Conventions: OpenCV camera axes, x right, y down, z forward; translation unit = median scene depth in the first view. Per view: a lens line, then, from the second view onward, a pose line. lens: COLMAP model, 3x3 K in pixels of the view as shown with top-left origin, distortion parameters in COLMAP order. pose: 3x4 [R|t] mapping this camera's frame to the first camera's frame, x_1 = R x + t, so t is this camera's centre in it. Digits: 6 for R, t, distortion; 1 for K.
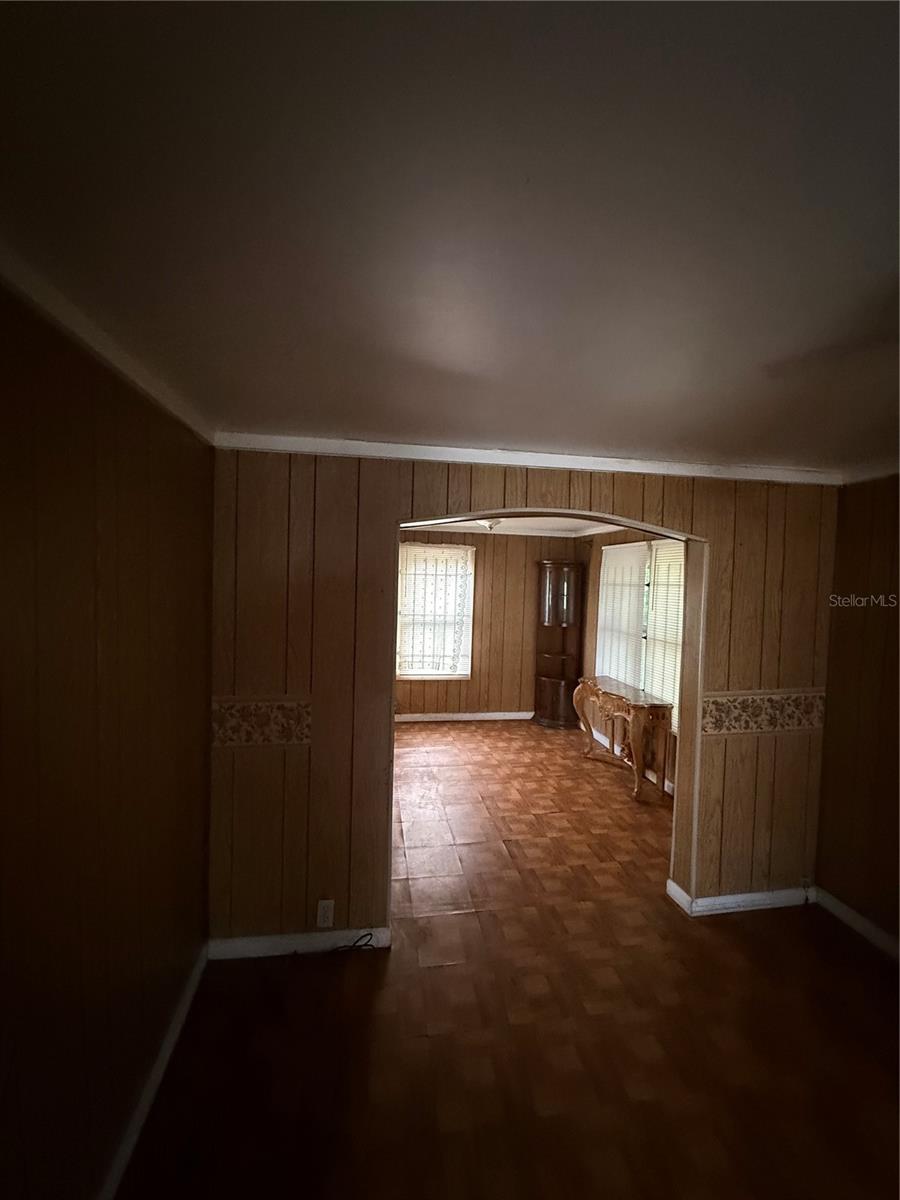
lens RADIAL K [[480.2, 0, 450.1], [0, 480.2, 598.2], [0, 0, 1]] dist [0.000701, -0.000139]
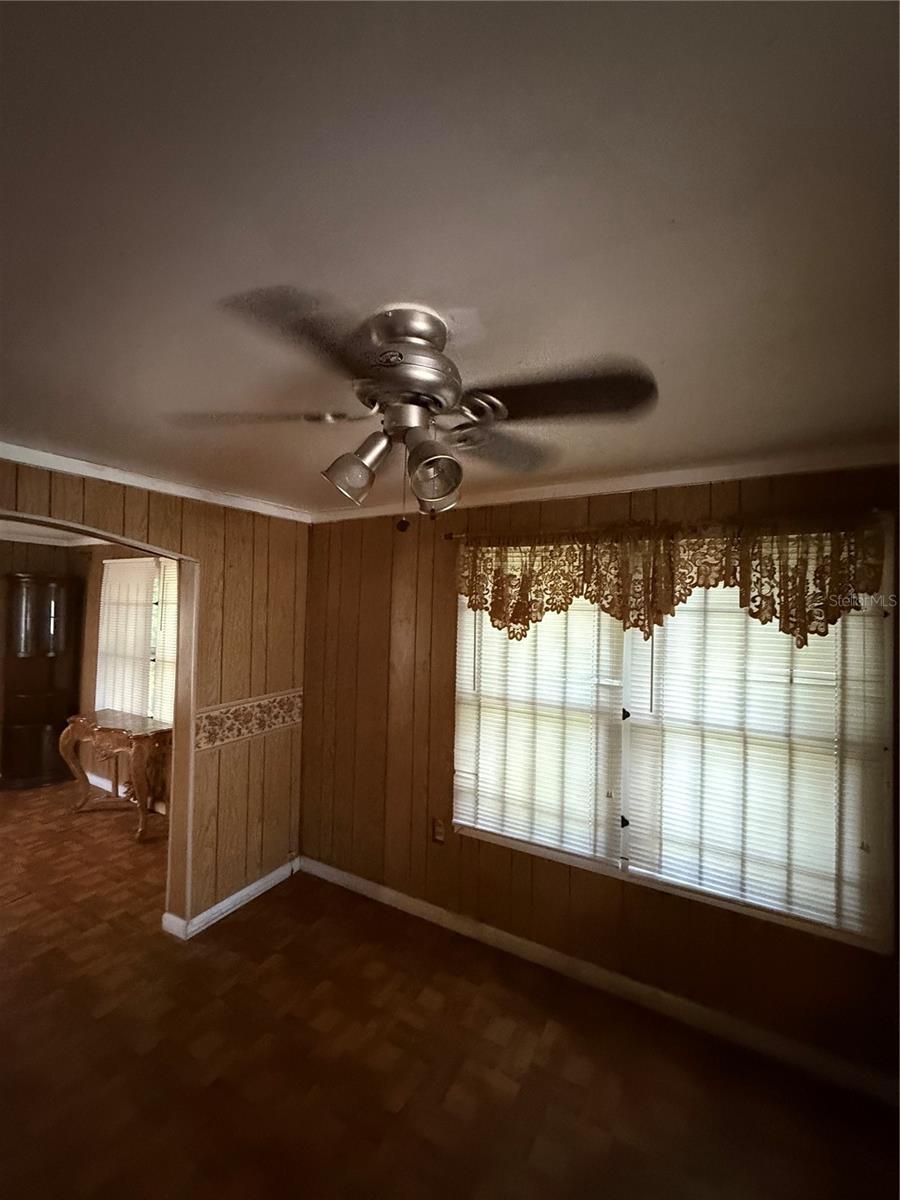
lens RADIAL K [[480.2, 0, 451.5], [0, 480.2, 597.8], [0, 0, 1]] dist [0.000701, -0.000139]
pose [[0.628525, 0.002035, 0.777787, 0.040226], [0.027727, 0.999302, -0.025020, 0.000115], [-0.777295, 0.037292, 0.628030, -0.036672]]
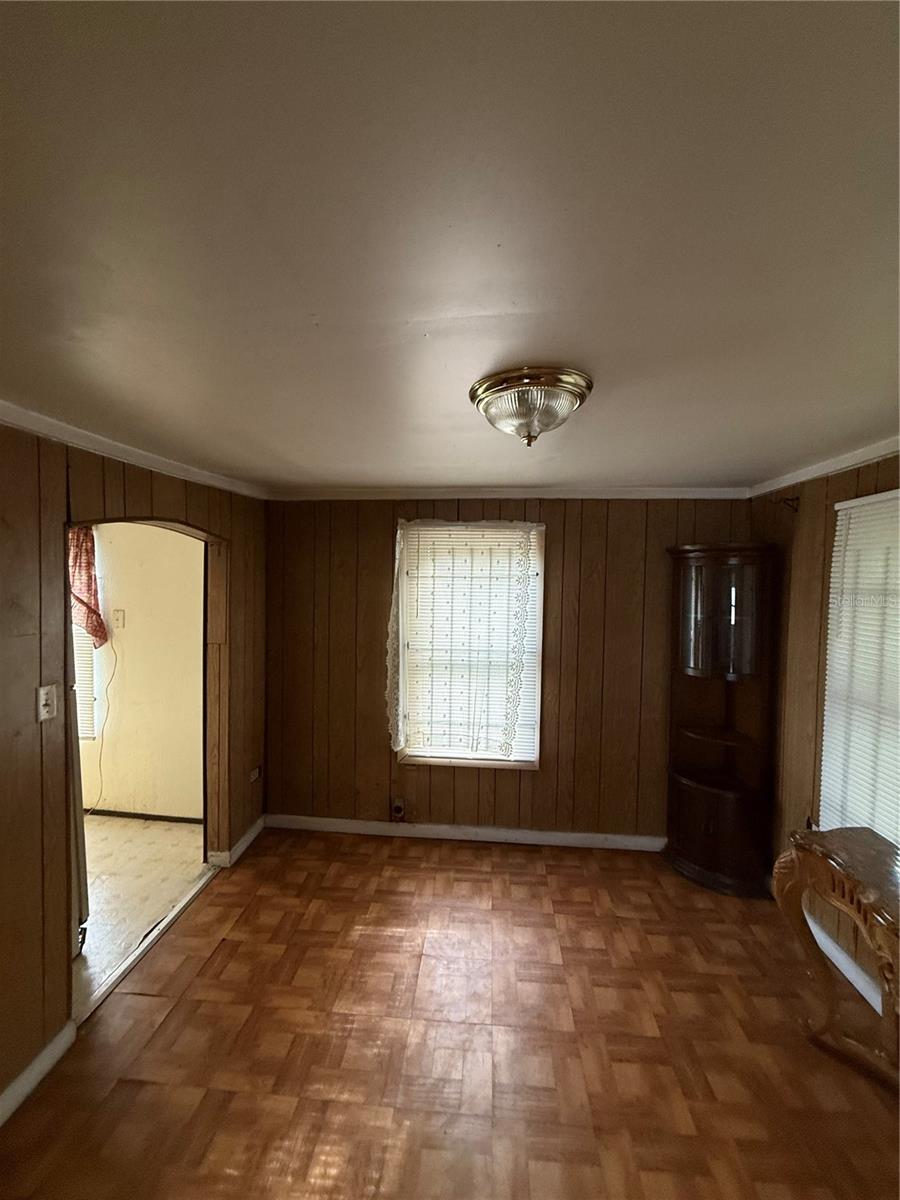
lens RADIAL K [[480.2, 0, 449.2], [0, 480.2, 597.4], [0, 0, 1]] dist [0.000701, -0.000139]
pose [[0.969570, -0.008552, -0.244664, 0.096655], [0.005959, 0.999918, -0.011334, -0.023909], [0.244741, 0.009531, 0.969542, 0.551781]]
